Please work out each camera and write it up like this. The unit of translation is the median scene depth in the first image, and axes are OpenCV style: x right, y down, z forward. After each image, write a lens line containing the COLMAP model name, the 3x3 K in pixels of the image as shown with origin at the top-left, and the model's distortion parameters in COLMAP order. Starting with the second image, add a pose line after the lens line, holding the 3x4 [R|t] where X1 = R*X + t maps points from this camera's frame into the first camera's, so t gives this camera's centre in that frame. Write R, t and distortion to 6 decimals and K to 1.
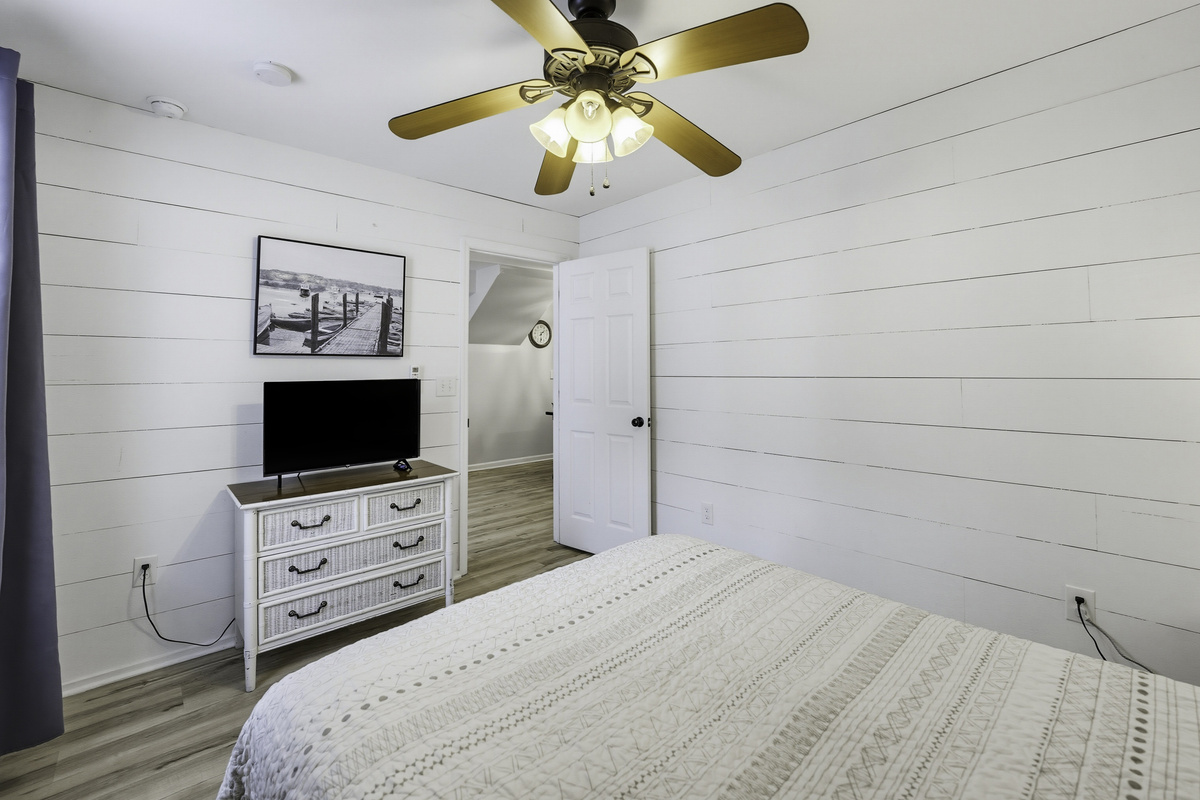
lens RADIAL K [[510.5, 0, 593.5], [0, 510.5, 363.2], [0, 0, 1]] dist [-0.018477, 0.000733]
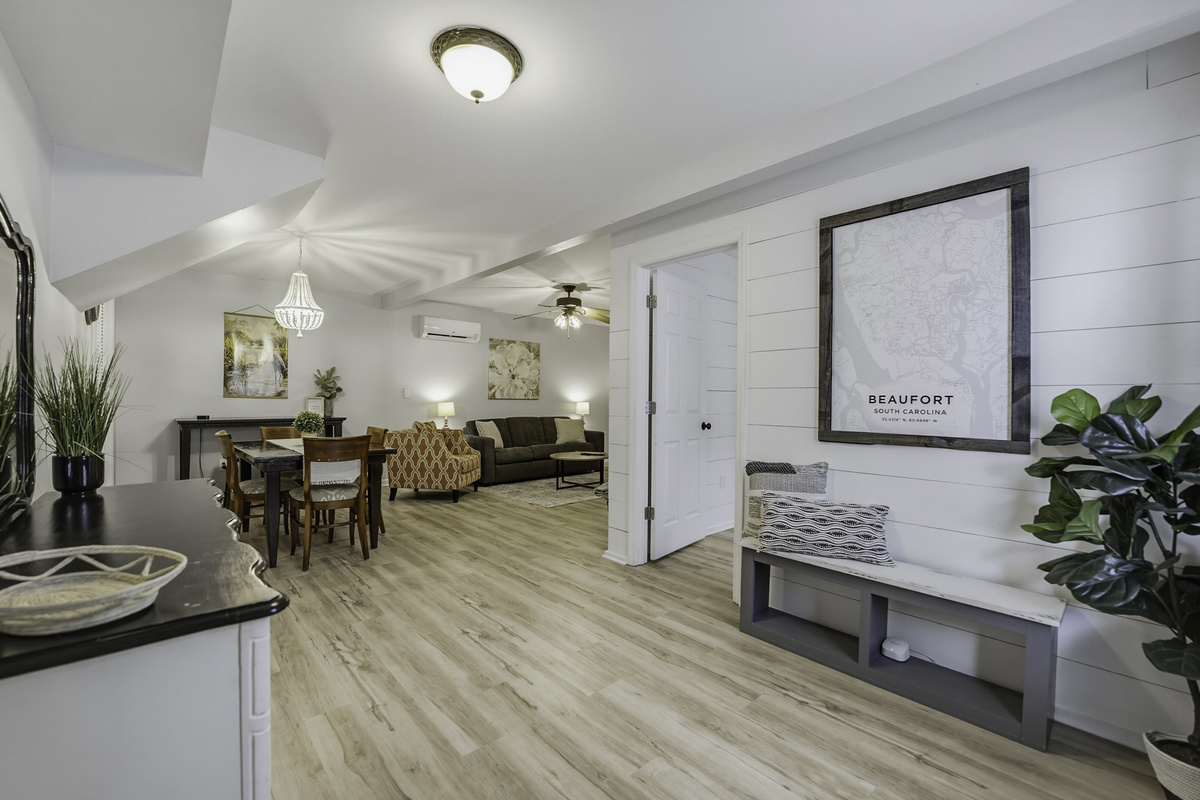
lens RADIAL K [[495.9, 0, 595.6], [0, 495.9, 403.5], [0, 0, 1]] dist [-0.010703, 0.002628]
pose [[0.001418, -0.007104, 0.999974, -0.534627], [-0.021916, 0.999734, 0.007133, 0.025200], [-0.999759, -0.021926, 0.001262, 0.586817]]
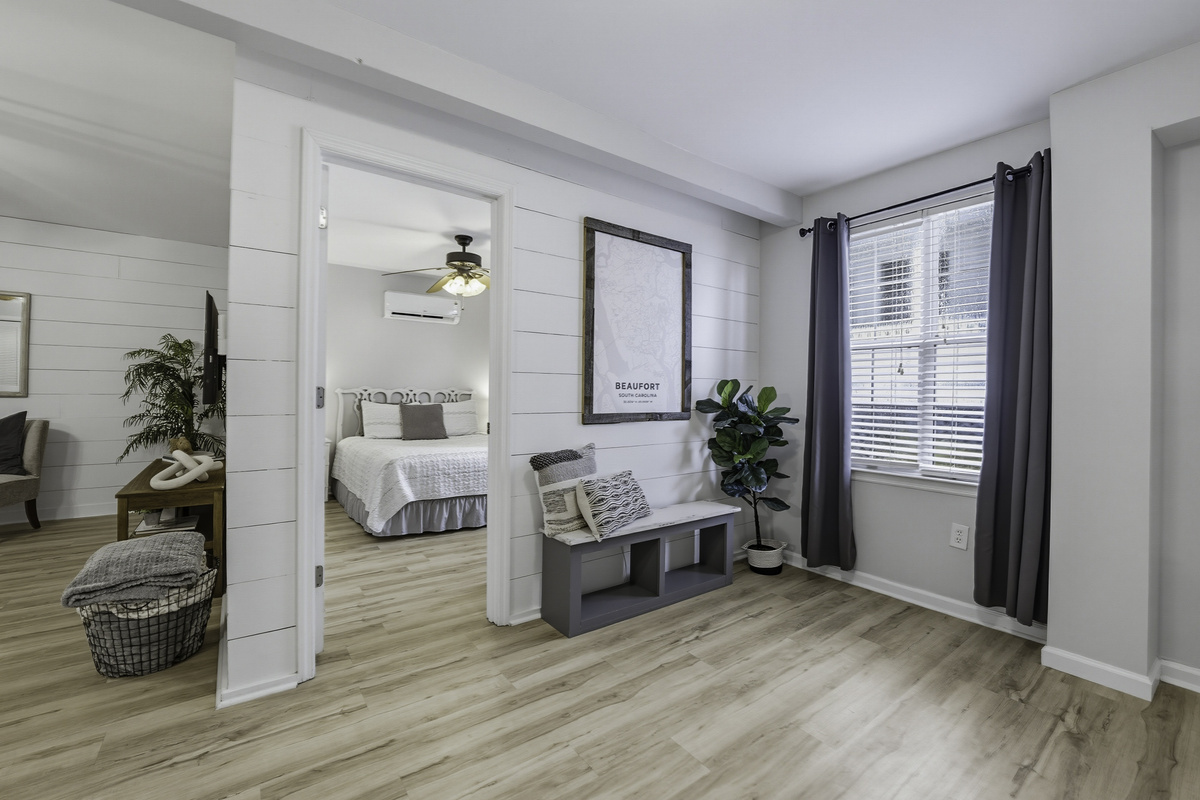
lens RADIAL K [[500.7, 0, 600.2], [0, 500.7, 393.0], [0, 0, 1]] dist [-0.014596, 0.000301]
pose [[-0.994618, -0.011015, 0.103023, -0.230612], [-0.011605, 0.999919, -0.005135, 0.028780], [-0.102958, -0.006303, -0.994666, 0.807748]]
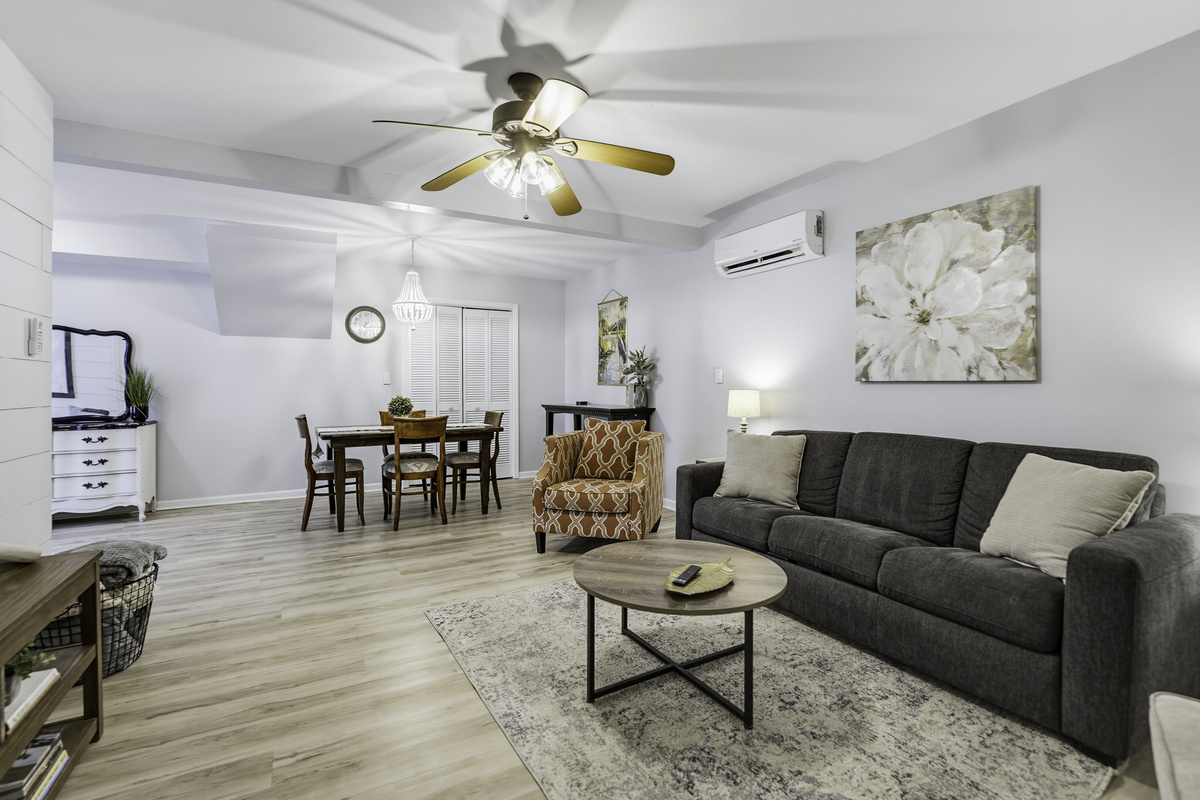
lens RADIAL K [[536.8, 0, 597.1], [0, 536.8, 386.5], [0, 0, 1]] dist [-0.017950, 0.000380]
pose [[0.975286, 0.001077, -0.220942, 0.415569], [0.002009, 0.999904, 0.013742, 0.024511], [0.220935, -0.013846, 0.975190, 0.314422]]
